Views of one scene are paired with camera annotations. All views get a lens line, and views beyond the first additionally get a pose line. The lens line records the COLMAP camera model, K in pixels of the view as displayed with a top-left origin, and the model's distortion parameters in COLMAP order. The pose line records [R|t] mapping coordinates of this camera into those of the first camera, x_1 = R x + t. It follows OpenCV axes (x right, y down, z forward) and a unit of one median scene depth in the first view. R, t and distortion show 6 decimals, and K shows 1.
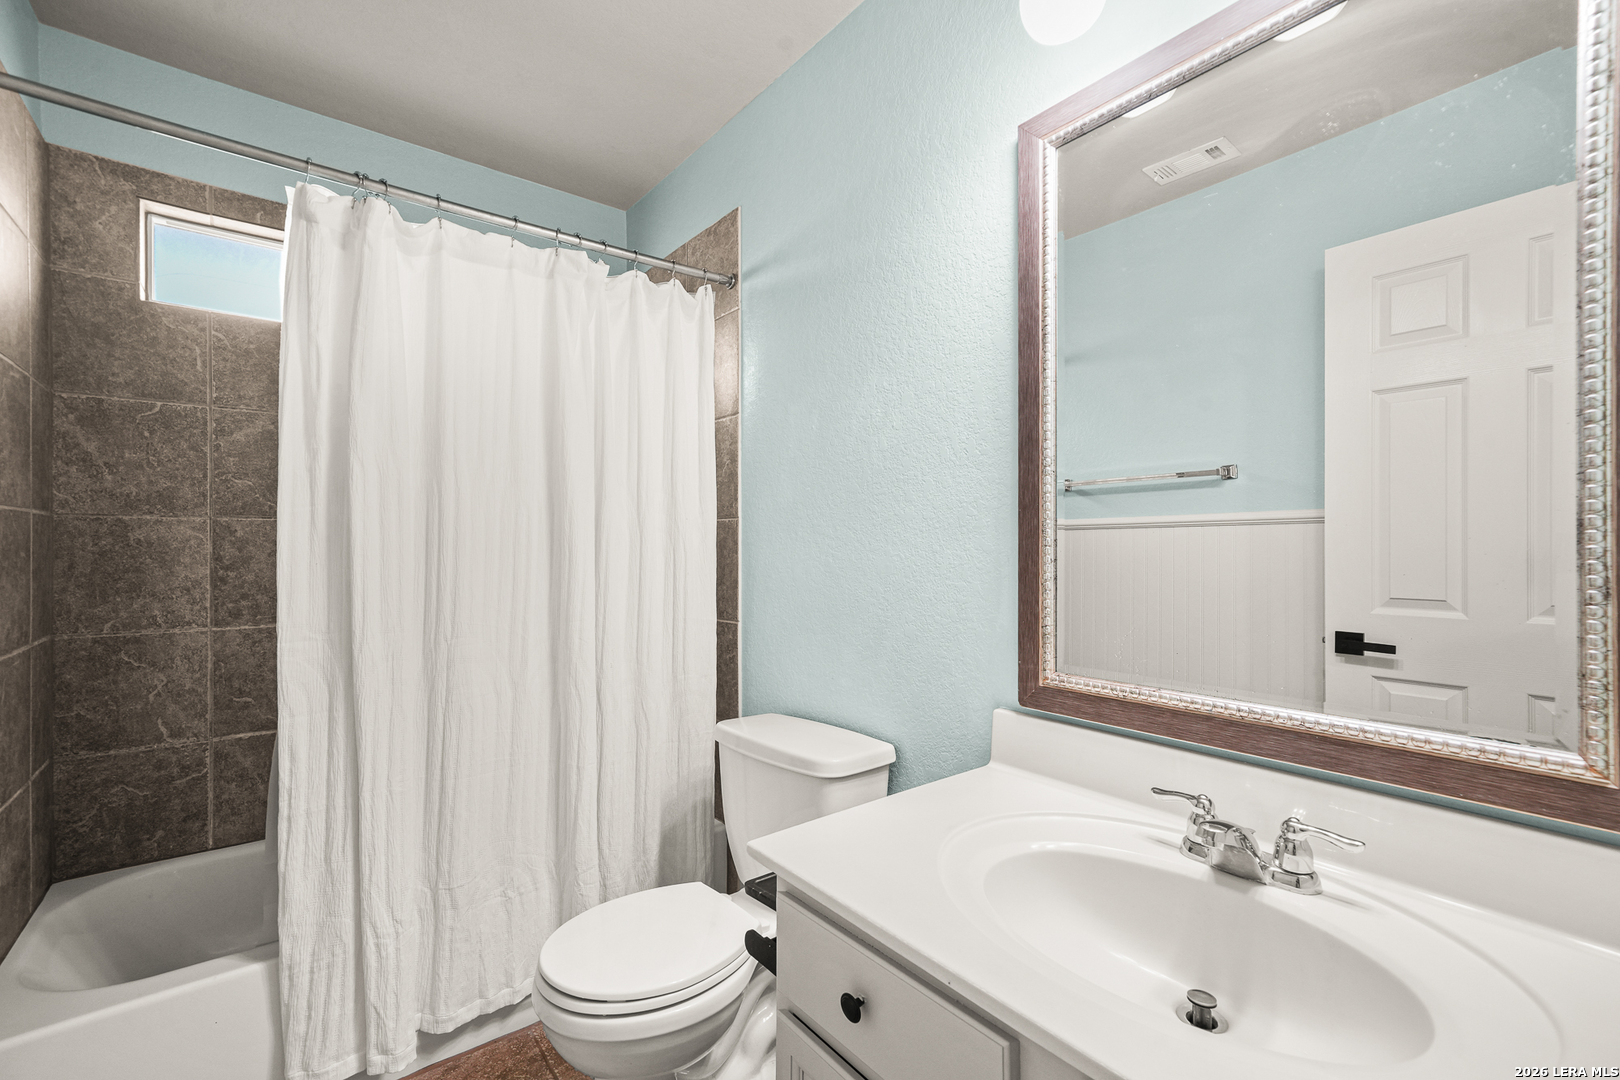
lens RADIAL K [[680.1, 0, 810.0], [0, 680.1, 540.0], [0, 0, 1]] dist [0.004214, 0.000792]
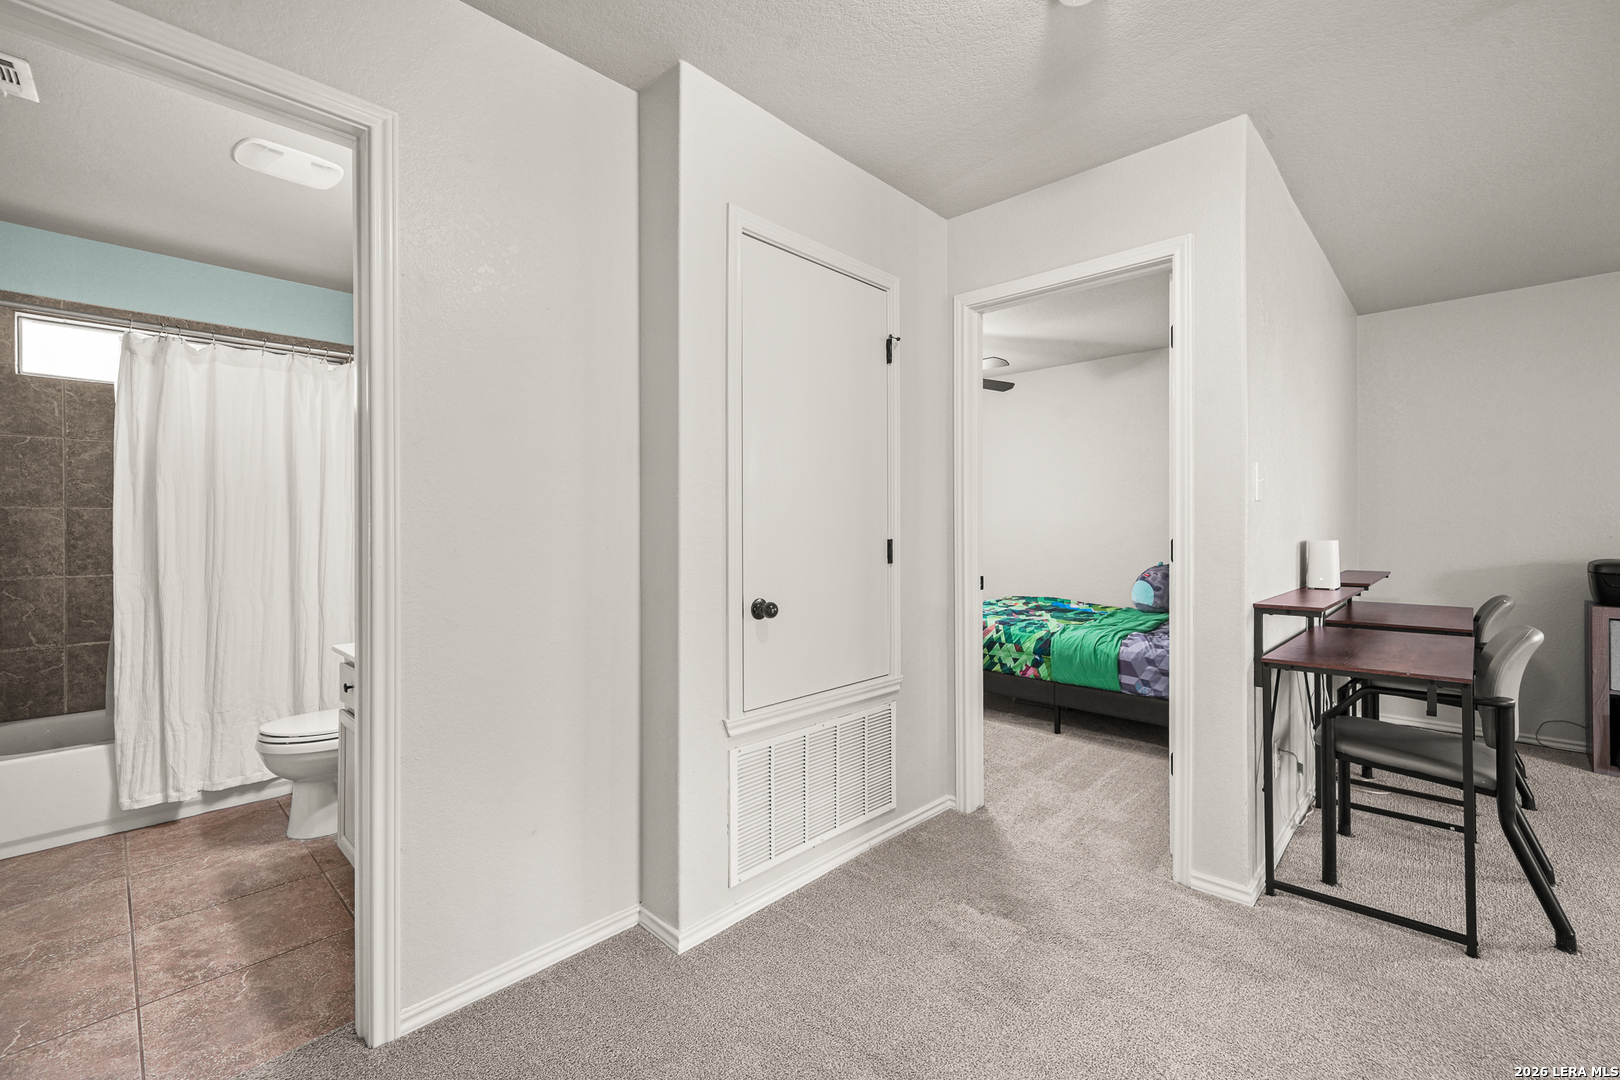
lens RADIAL K [[686.7, 0, 808.3], [0, 686.7, 523.8], [0, 0, 1]] dist [0.000187, 0.005562]
pose [[0.991839, 0.000227, 0.127494, 0.670994], [-0.000718, 0.999992, 0.003810, -0.001922], [-0.127492, -0.003870, 0.991832, -0.866912]]
